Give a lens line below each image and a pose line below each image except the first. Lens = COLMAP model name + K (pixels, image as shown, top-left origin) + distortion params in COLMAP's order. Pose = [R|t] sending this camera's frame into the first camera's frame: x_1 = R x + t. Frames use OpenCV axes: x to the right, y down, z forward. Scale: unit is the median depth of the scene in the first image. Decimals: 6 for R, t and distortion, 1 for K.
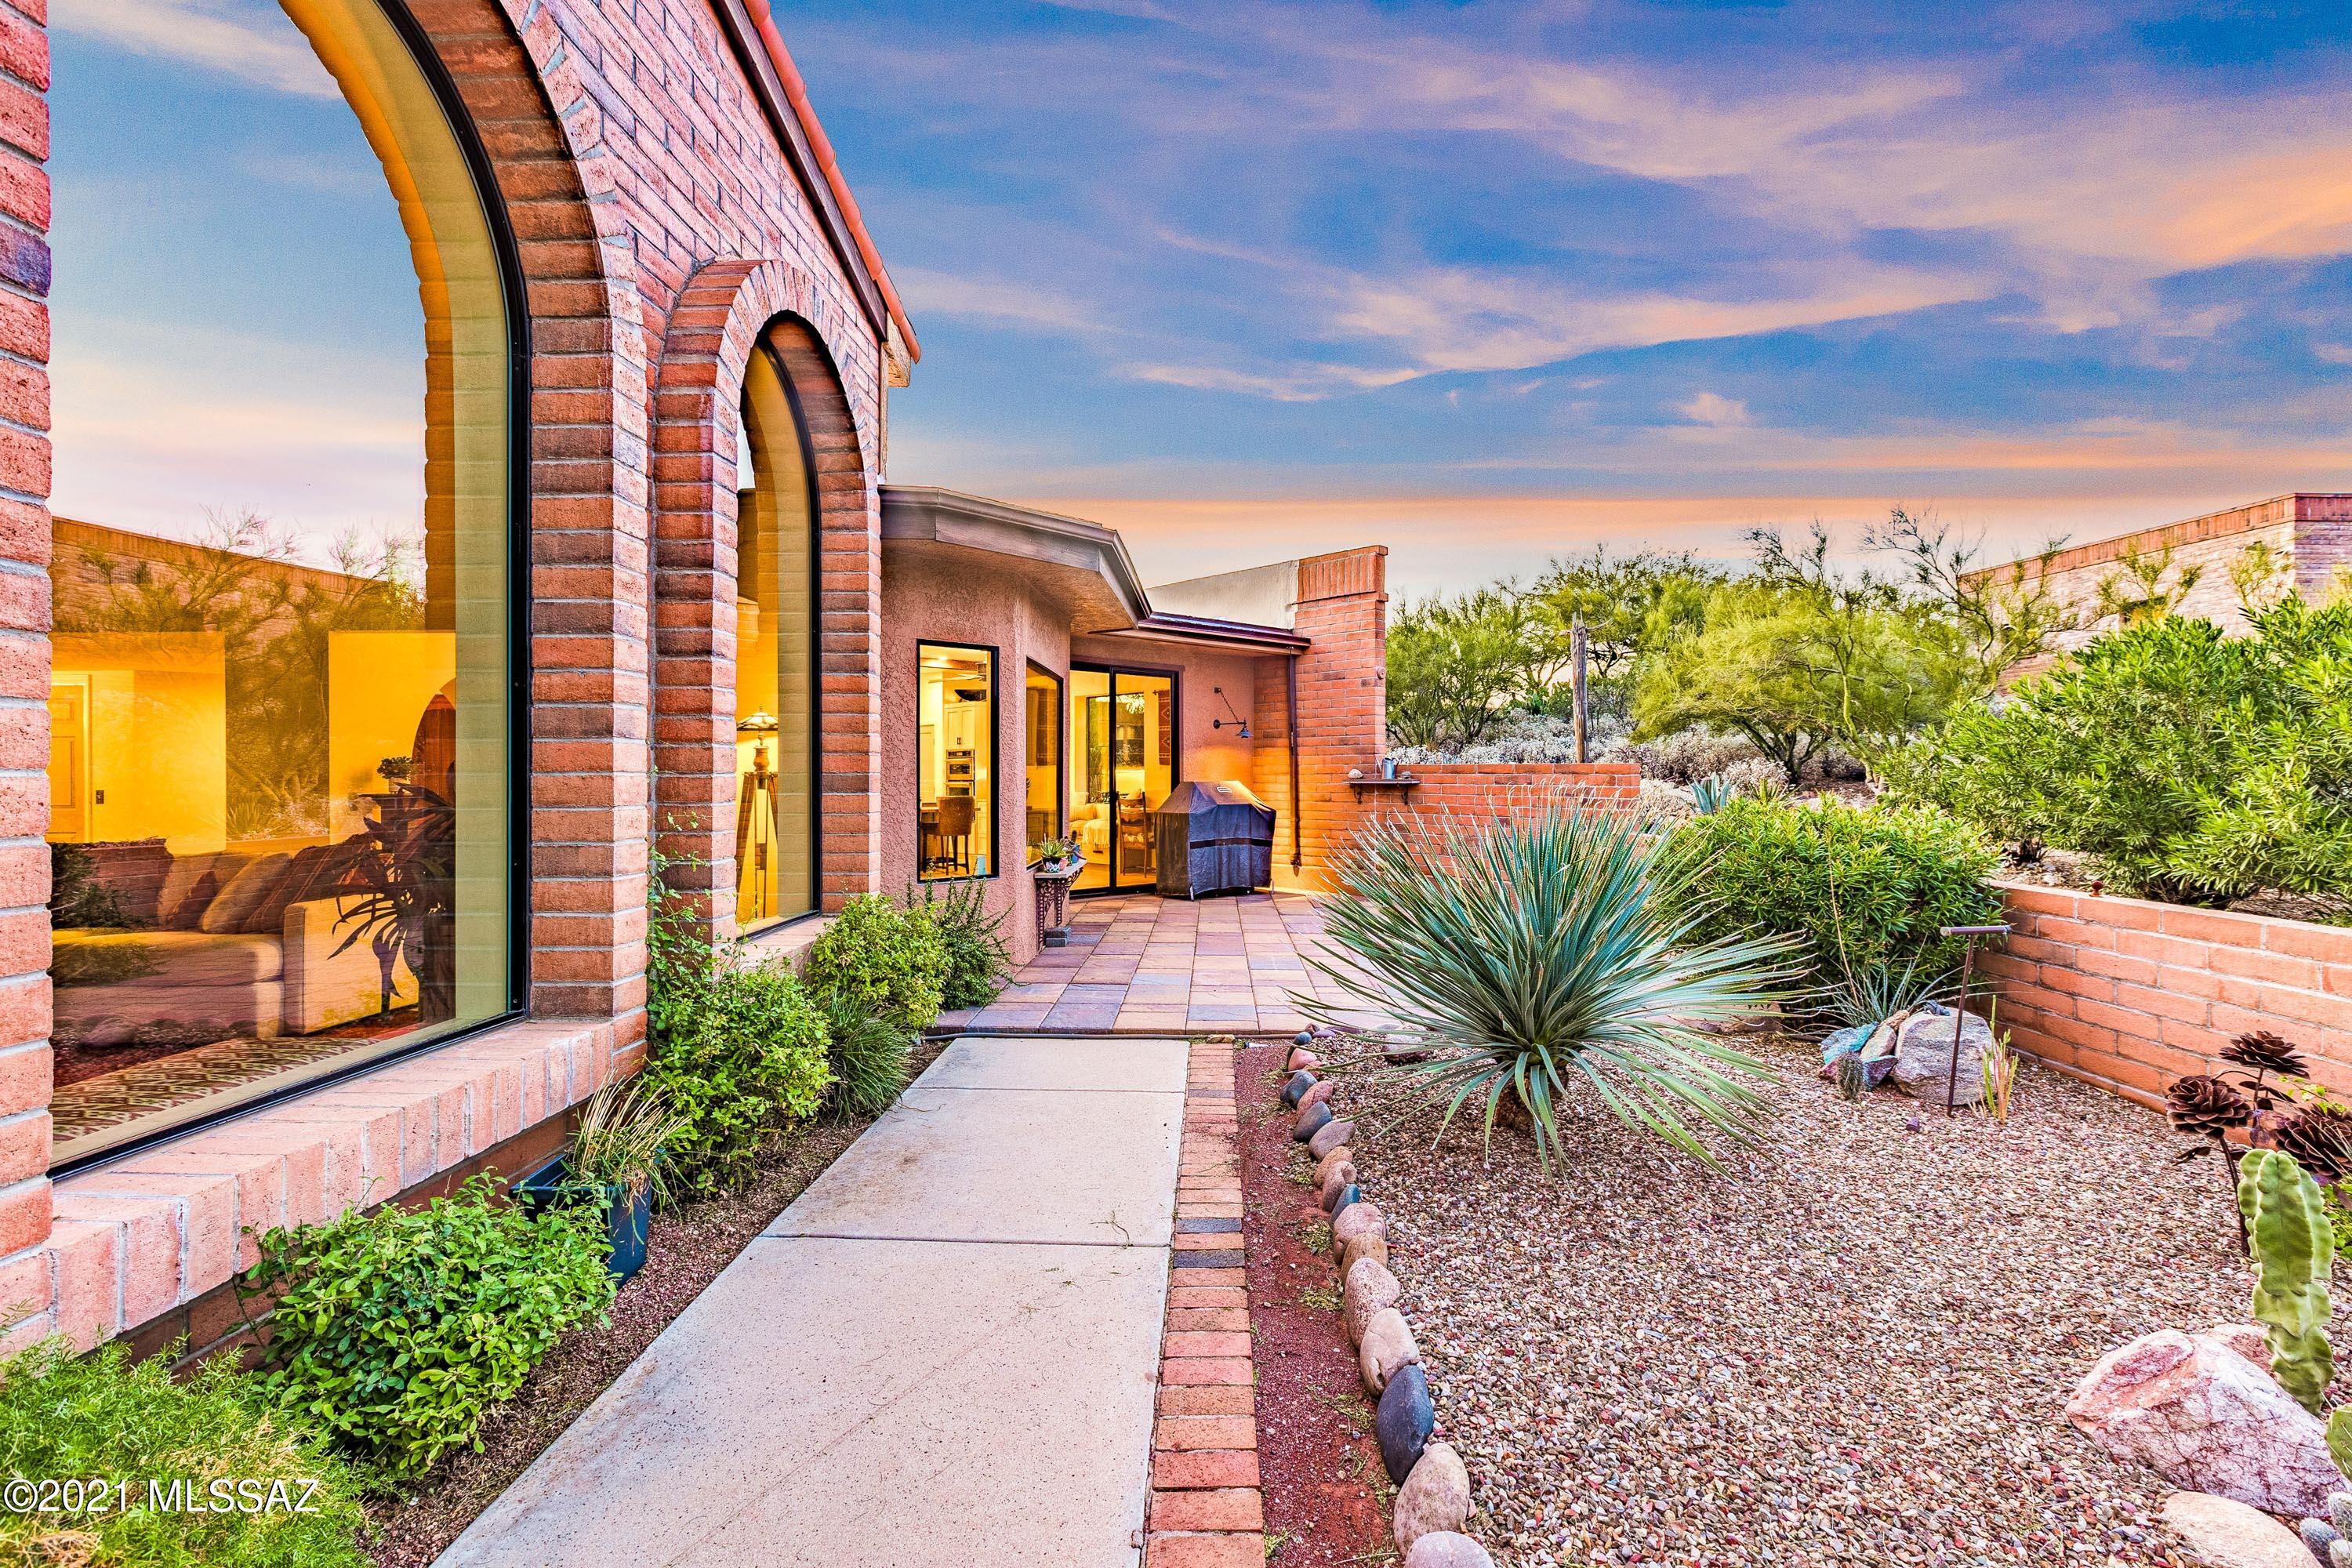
lens RADIAL K [[1070.4, 0, 1184.2], [0, 1070.4, 777.3], [0, 0, 1]] dist [-0.003761, -0.000413]
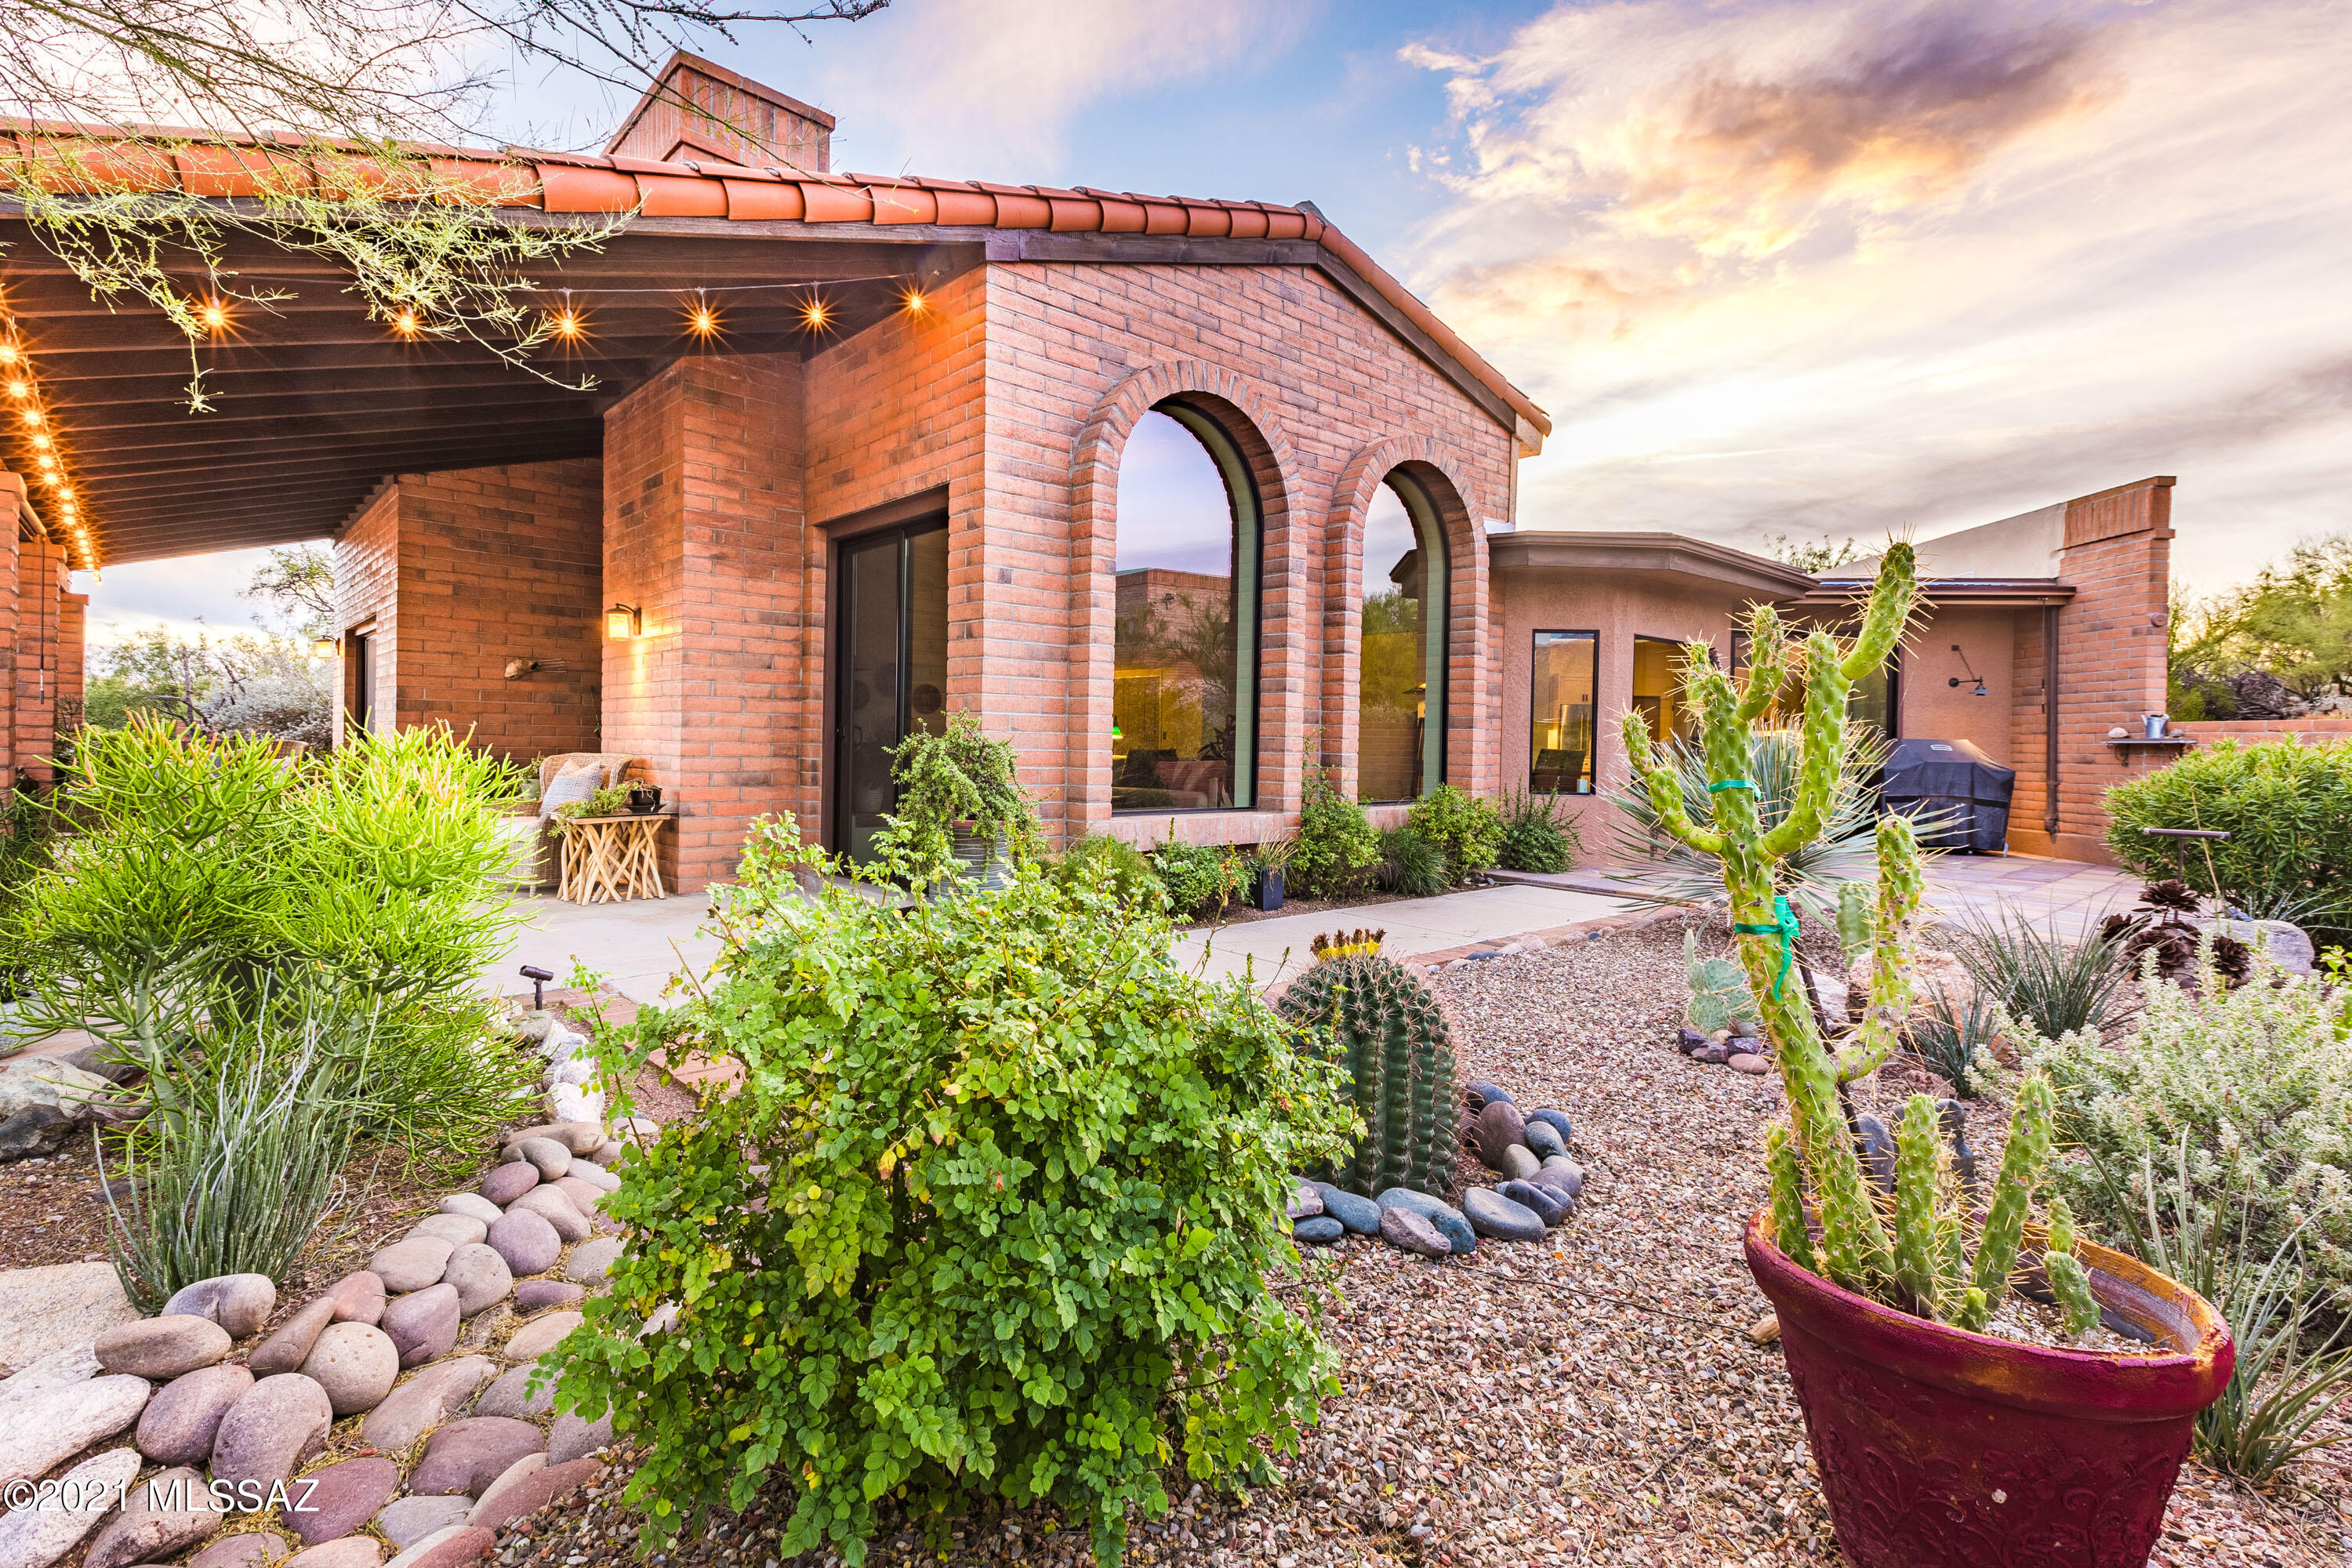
lens RADIAL K [[1070.4, 0, 1179.9], [0, 1070.4, 770.9], [0, 0, 1]] dist [-0.003761, -0.000413]
pose [[0.703789, 0.028071, -0.709854, 0.326430], [-0.016624, 0.999596, 0.023047, 0.028878], [0.710215, -0.004420, 0.703971, -0.273651]]
